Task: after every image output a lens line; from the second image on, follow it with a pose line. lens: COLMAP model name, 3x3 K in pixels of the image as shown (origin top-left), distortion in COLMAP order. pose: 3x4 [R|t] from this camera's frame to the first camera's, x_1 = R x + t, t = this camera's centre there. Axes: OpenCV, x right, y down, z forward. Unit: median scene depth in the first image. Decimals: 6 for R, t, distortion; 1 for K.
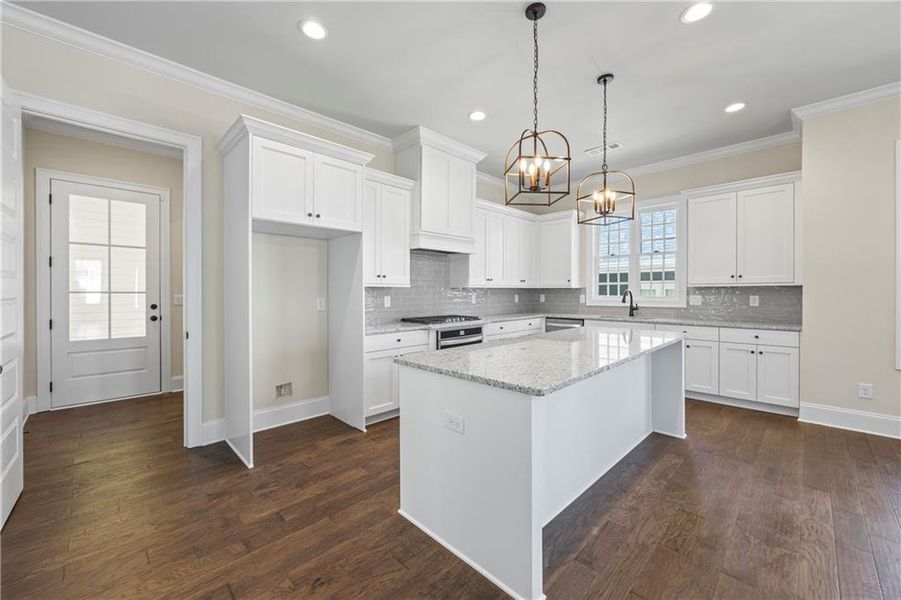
lens RADIAL K [[358.5, 0, 457.5], [0, 358.5, 294.3], [0, 0, 1]] dist [0.006092, -0.000341]
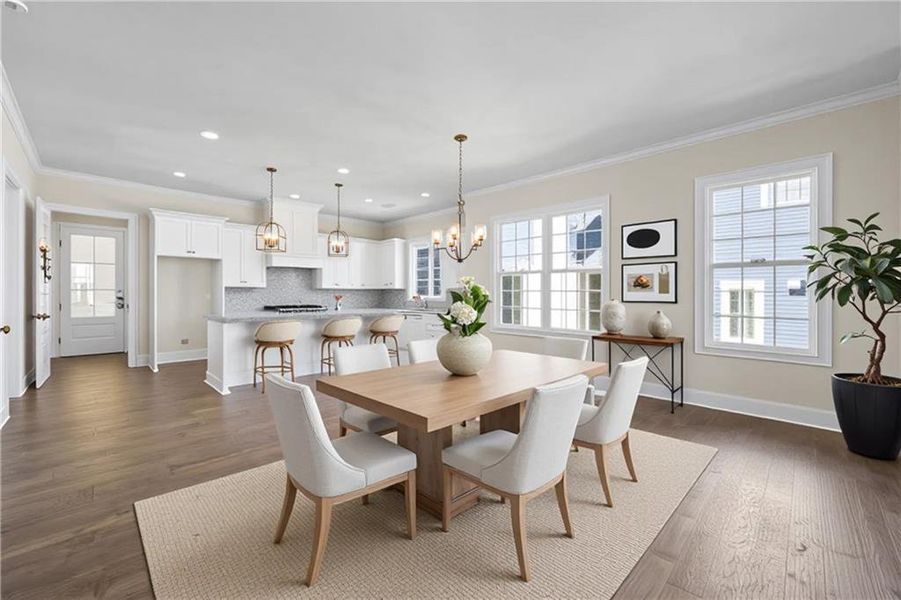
lens RADIAL K [[358.5, 0, 449.7], [0, 358.5, 292.8], [0, 0, 1]] dist [0.006092, -0.000341]
pose [[0.999916, 0.006921, -0.010998, 0.781110], [-0.006941, 0.999974, -0.001708, 0.000958], [0.010986, 0.001784, 0.999938, -0.727791]]
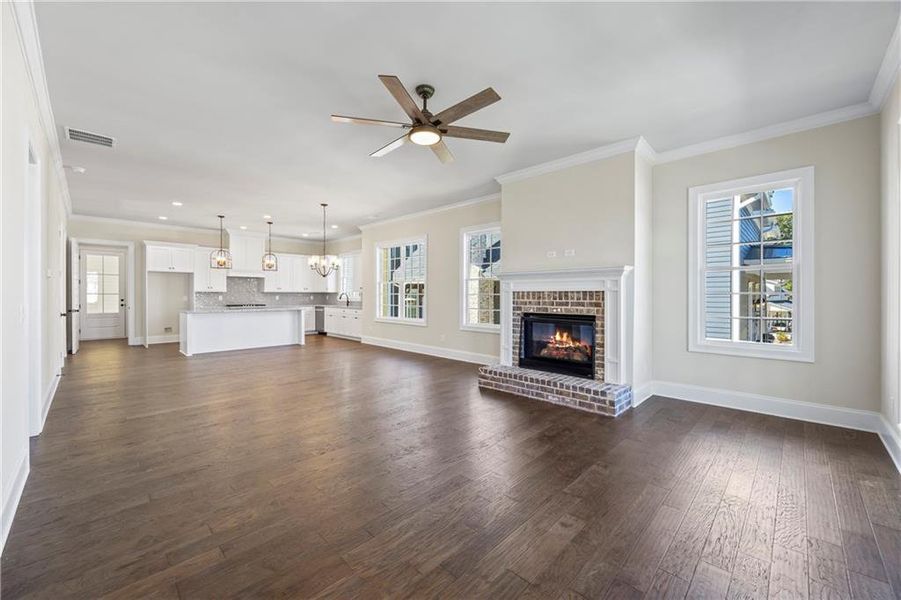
lens RADIAL K [[358.5, 0, 450.9], [0, 358.5, 297.1], [0, 0, 1]] dist [0.006092, -0.000341]
pose [[0.999988, 0.002628, -0.004069, 1.409815], [-0.002630, 0.999996, -0.000356, 0.011632], [0.004068, 0.000367, 0.999992, -1.443118]]
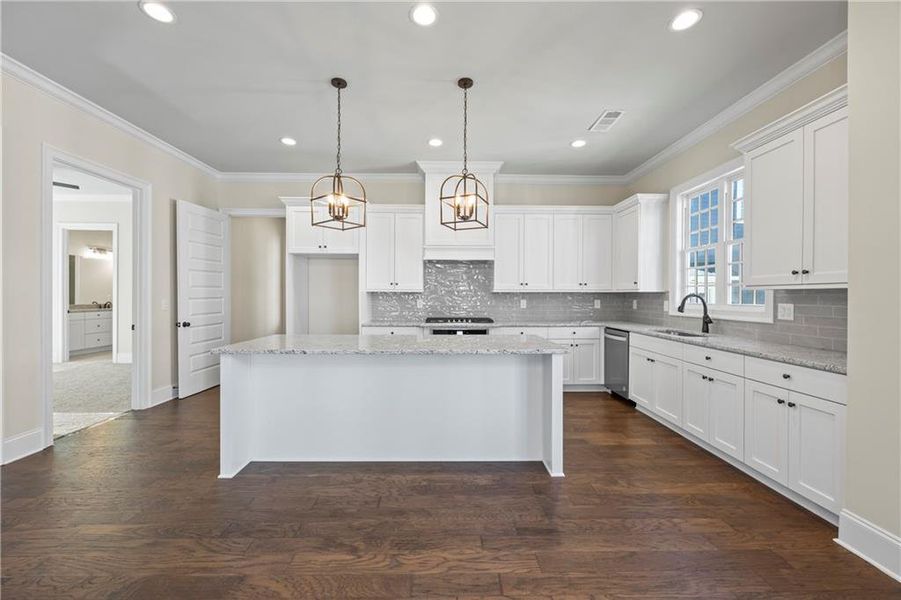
lens RADIAL K [[358.5, 0, 452.5], [0, 358.5, 296.8], [0, 0, 1]] dist [0.006092, -0.000341]
pose [[0.713051, 0.007216, -0.701075, 0.795316], [-0.009282, 0.999957, 0.000852, -0.004875], [0.701050, 0.005899, 0.713087, 0.194221]]
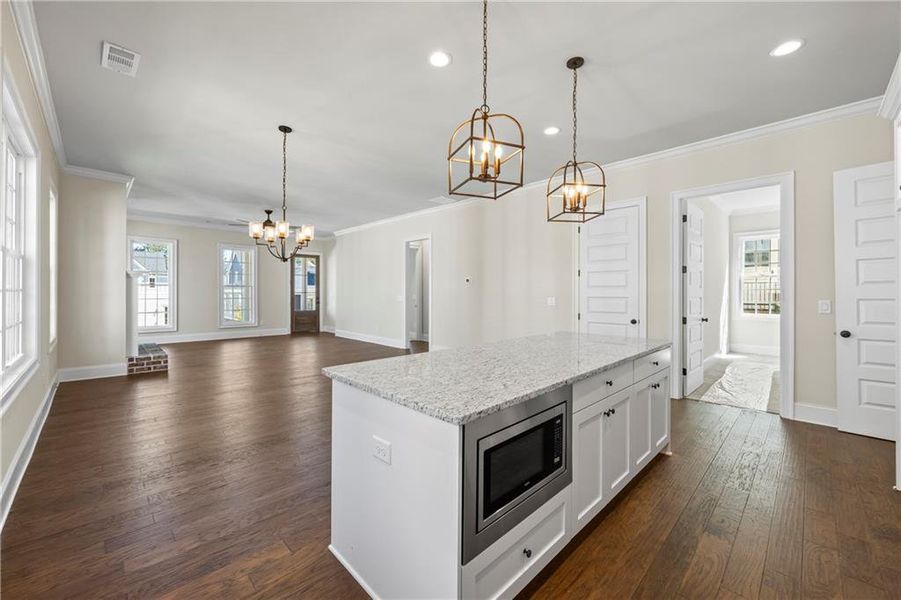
lens RADIAL K [[358.5, 0, 447.9], [0, 358.5, 297.4], [0, 0, 1]] dist [0.006092, -0.000341]
pose [[-0.999739, 0.000120, 0.022827, 0.341357], [0.000286, 0.999974, 0.007272, -0.002100], [-0.022825, 0.007277, -0.999713, 1.218193]]
